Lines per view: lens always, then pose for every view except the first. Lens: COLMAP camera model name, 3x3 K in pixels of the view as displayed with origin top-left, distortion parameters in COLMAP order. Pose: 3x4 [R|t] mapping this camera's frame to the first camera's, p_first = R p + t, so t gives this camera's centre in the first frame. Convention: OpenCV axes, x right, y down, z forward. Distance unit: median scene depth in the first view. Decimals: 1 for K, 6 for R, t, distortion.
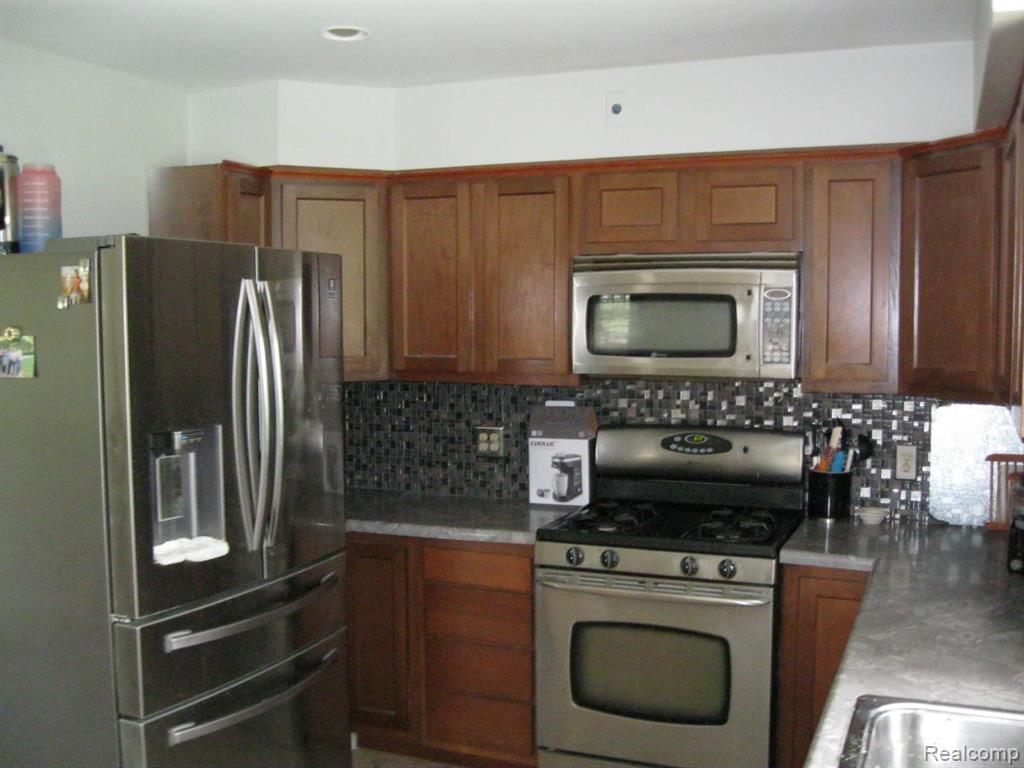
lens RADIAL K [[1054.9, 0, 506.3], [0, 1054.9, 399.8], [0, 0, 1]] dist [-0.118179, 0.006201]
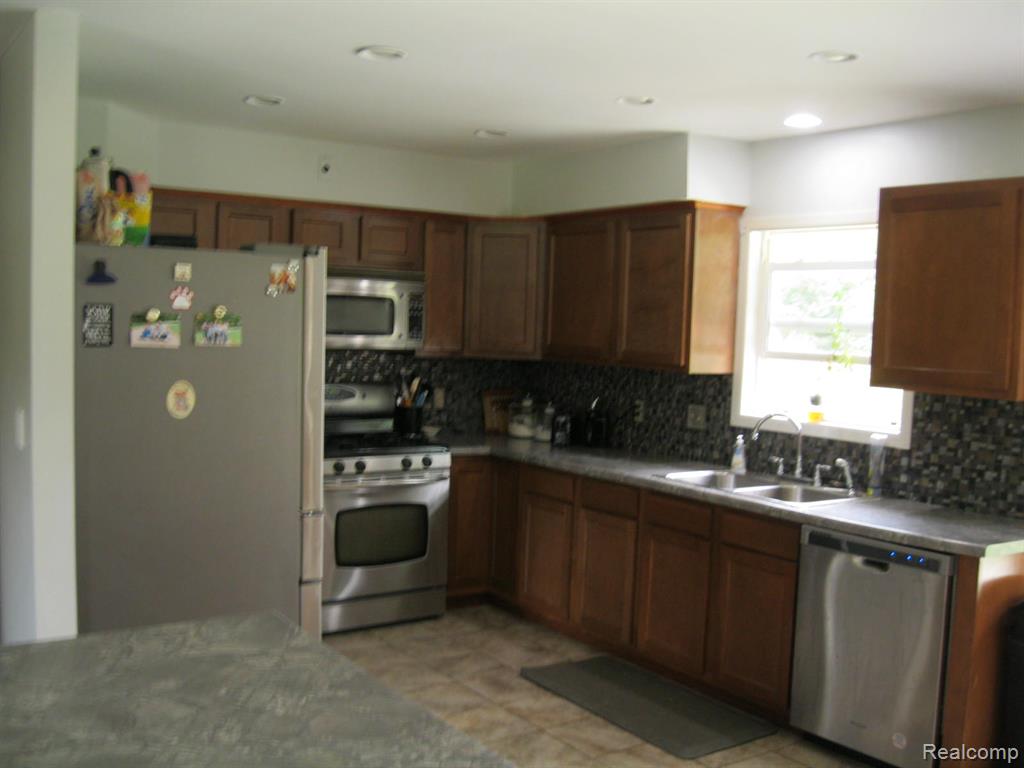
lens RADIAL K [[1054.9, 0, 506.3], [0, 1054.9, 399.8], [0, 0, 1]] dist [-0.118179, 0.006201]
pose [[0.537654, -0.044075, 0.842013, -0.994057], [0.034638, 0.998944, 0.030172, 0.014382], [-0.842454, 0.012944, 0.538613, -0.016259]]
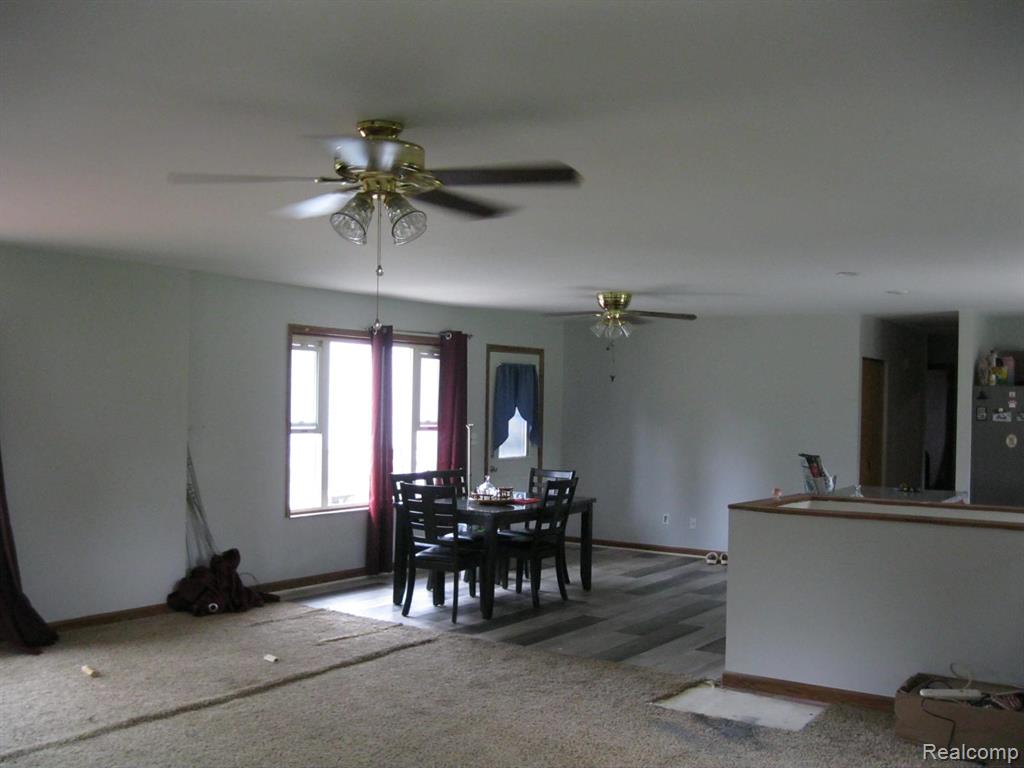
lens RADIAL K [[1054.9, 0, 506.3], [0, 1054.9, 399.8], [0, 0, 1]] dist [-0.118179, 0.006201]
pose [[0.977031, 0.020335, -0.212125, -1.043981], [-0.037593, 0.996272, -0.077644, 0.172619], [0.209755, 0.083835, 0.974153, -1.969549]]
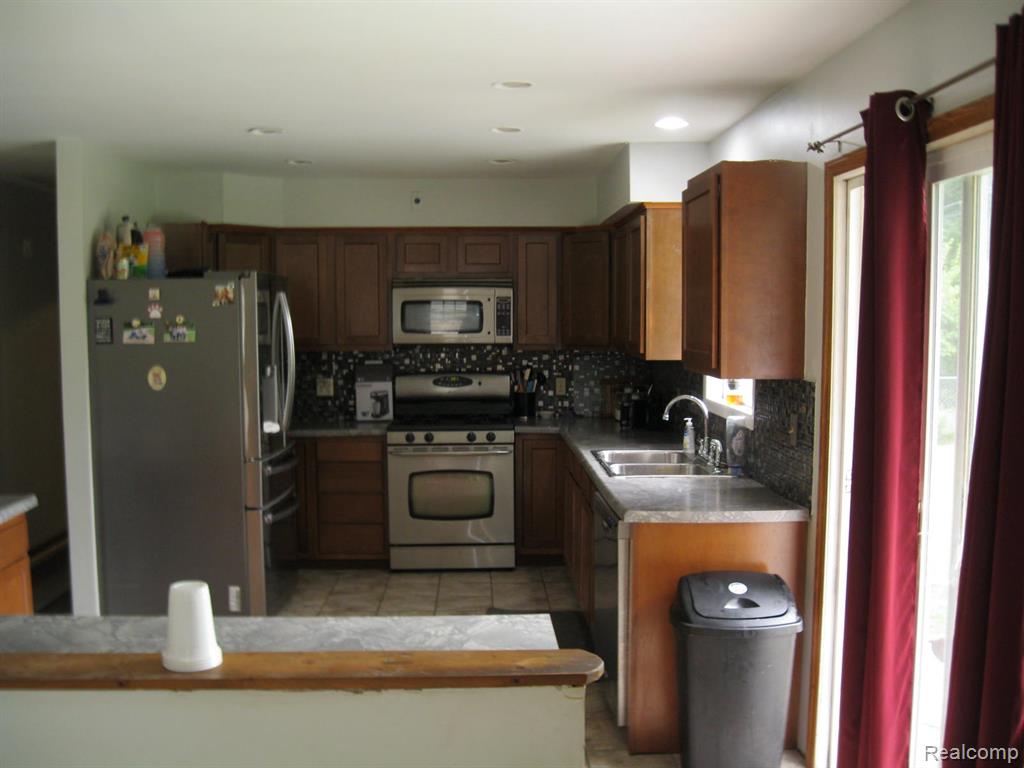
lens RADIAL K [[1054.9, 0, 506.3], [0, 1054.9, 399.8], [0, 0, 1]] dist [-0.118179, 0.006201]
pose [[0.907498, -0.033859, 0.418690, -0.530877], [0.034238, 0.999392, 0.006609, 0.068337], [-0.418659, 0.008338, 0.908105, -0.745828]]
